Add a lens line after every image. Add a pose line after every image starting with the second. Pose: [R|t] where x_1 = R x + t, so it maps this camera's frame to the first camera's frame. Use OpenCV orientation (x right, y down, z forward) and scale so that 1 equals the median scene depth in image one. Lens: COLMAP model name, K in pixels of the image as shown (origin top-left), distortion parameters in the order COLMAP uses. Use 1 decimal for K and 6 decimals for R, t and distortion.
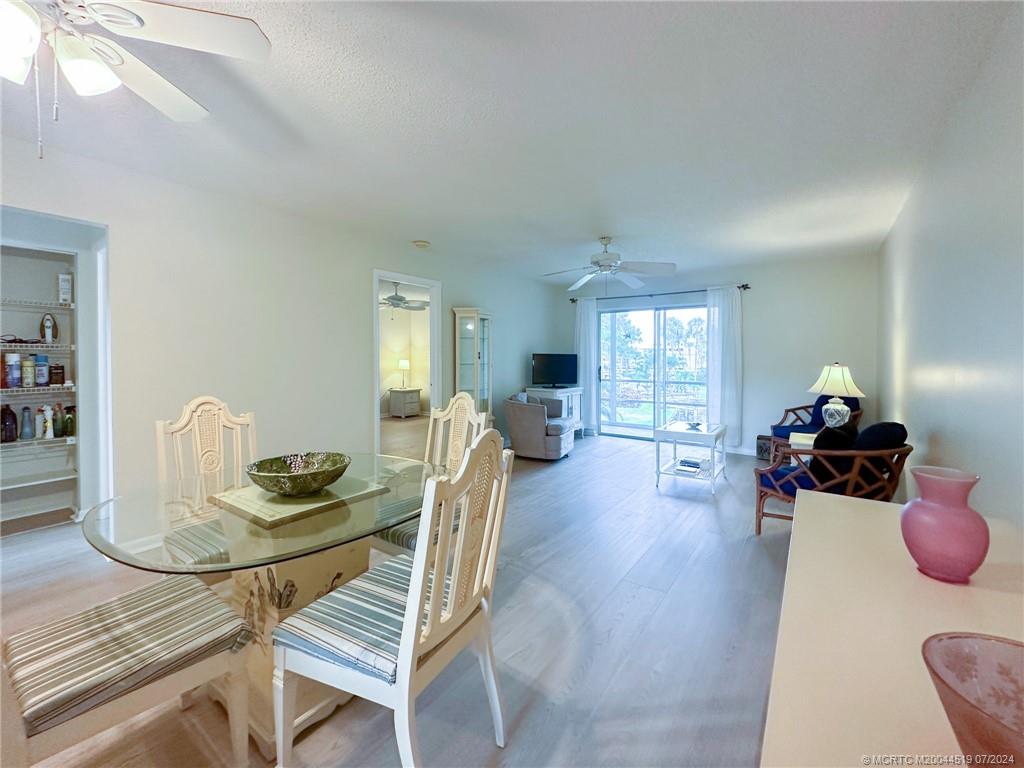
lens RADIAL K [[421.1, 0, 518.8], [0, 421.1, 360.7], [0, 0, 1]] dist [-0.002619, -0.000206]
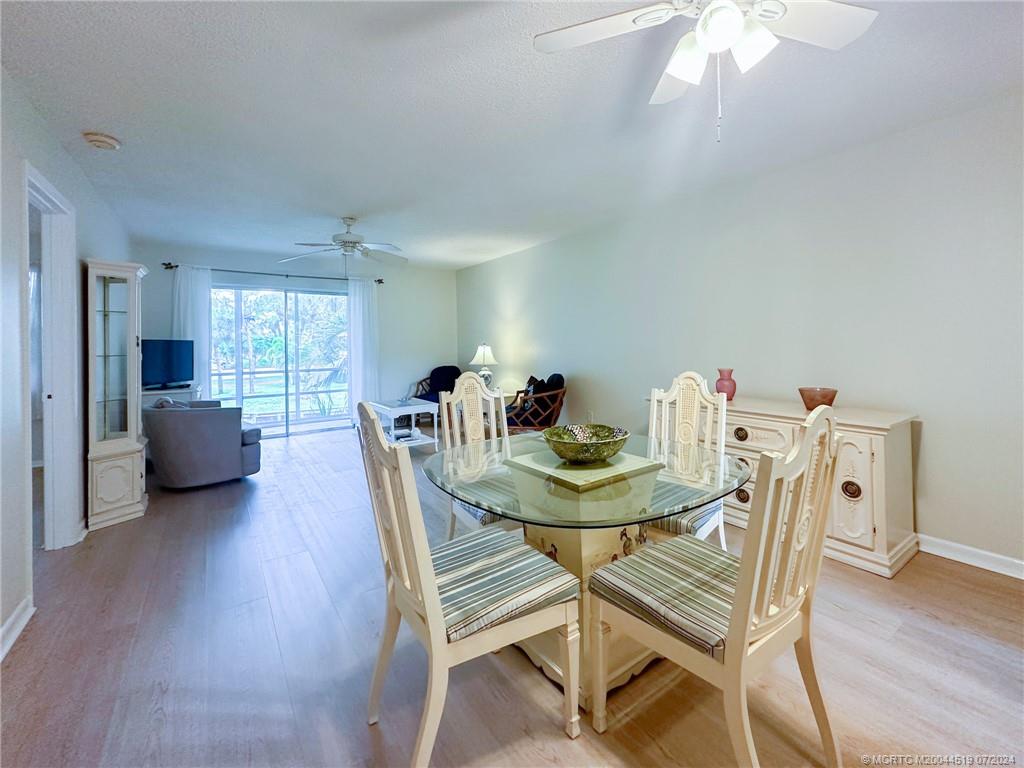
lens RADIAL K [[438.4, 0, 528.6], [0, 438.4, 343.3], [0, 0, 1]] dist [-0.000650, -0.000074]
pose [[0.329563, -0.009793, 0.944083, -0.513310], [0.023715, 0.999717, 0.002091, 0.002552], [-0.943836, 0.021700, 0.329702, 0.244279]]
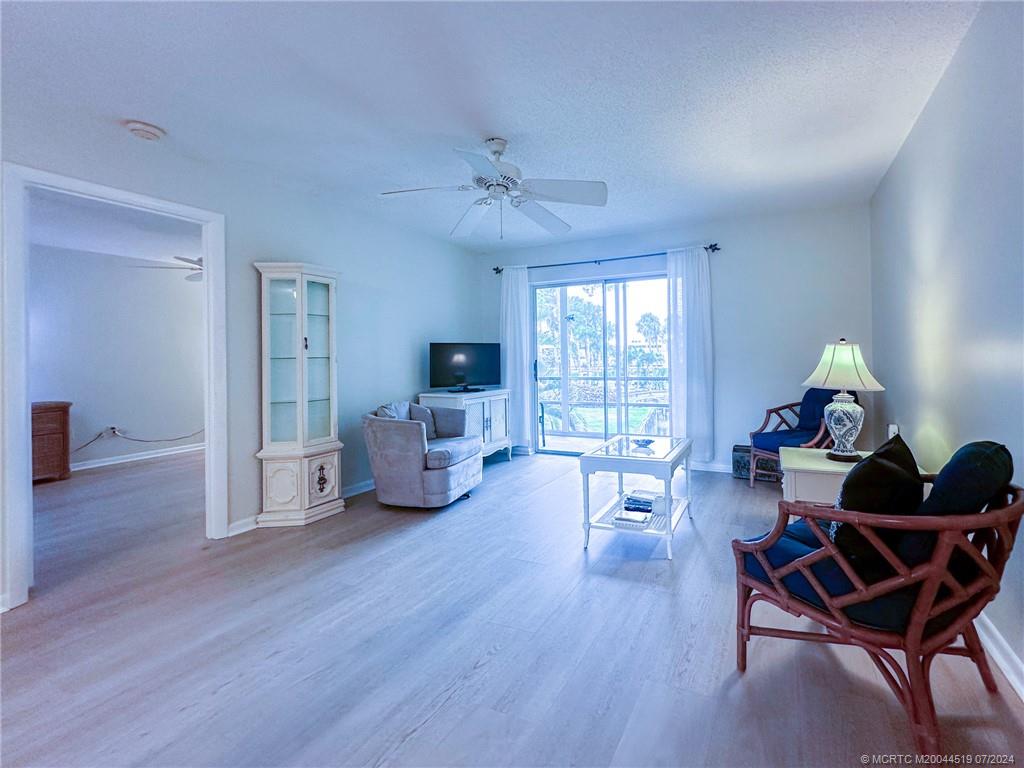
lens RADIAL K [[439.3, 0, 590.1], [0, 439.3, 359.4], [0, 0, 1]] dist [0.000641, -0.000102]
pose [[0.978264, -0.022485, 0.206139, 0.172708], [0.023044, 0.999734, -0.000315, 0.020390], [-0.206077, 0.005059, 0.978523, 0.308941]]
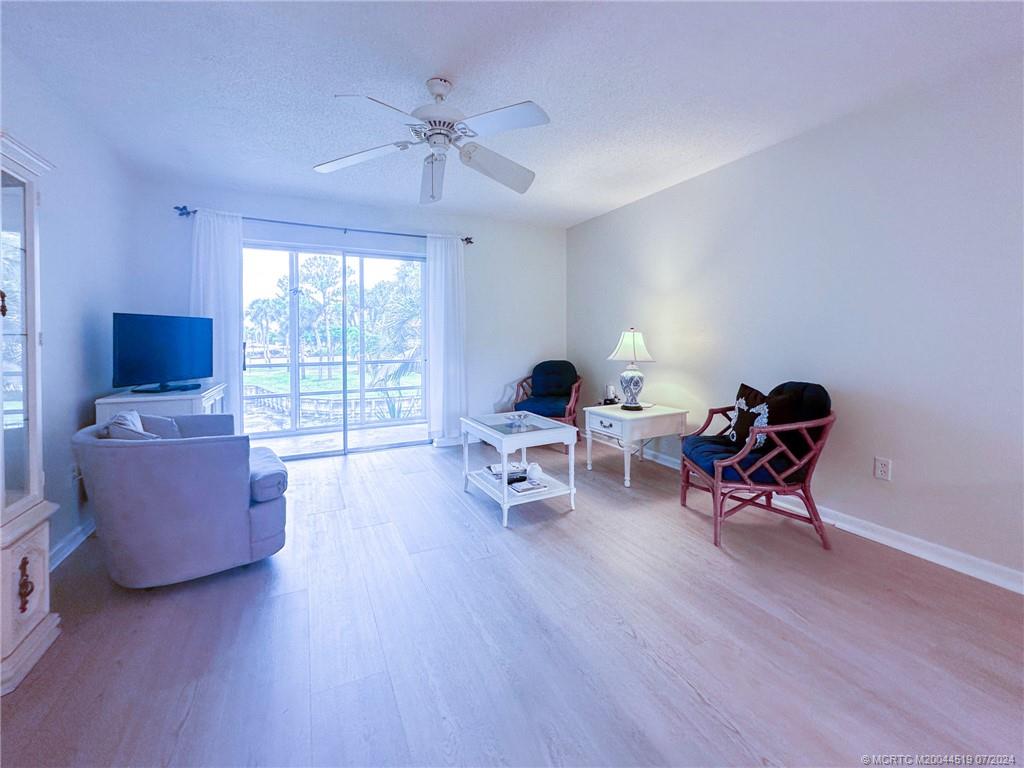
lens RADIAL K [[433.2, 0, 512.5], [0, 433.2, 339.5], [0, 0, 1]] dist [0.001397, 0.000032]
pose [[0.483634, -0.014617, 0.875148, -0.183032], [0.013936, 0.999862, 0.008999, 0.013383], [-0.875159, 0.007843, 0.483771, 0.566107]]
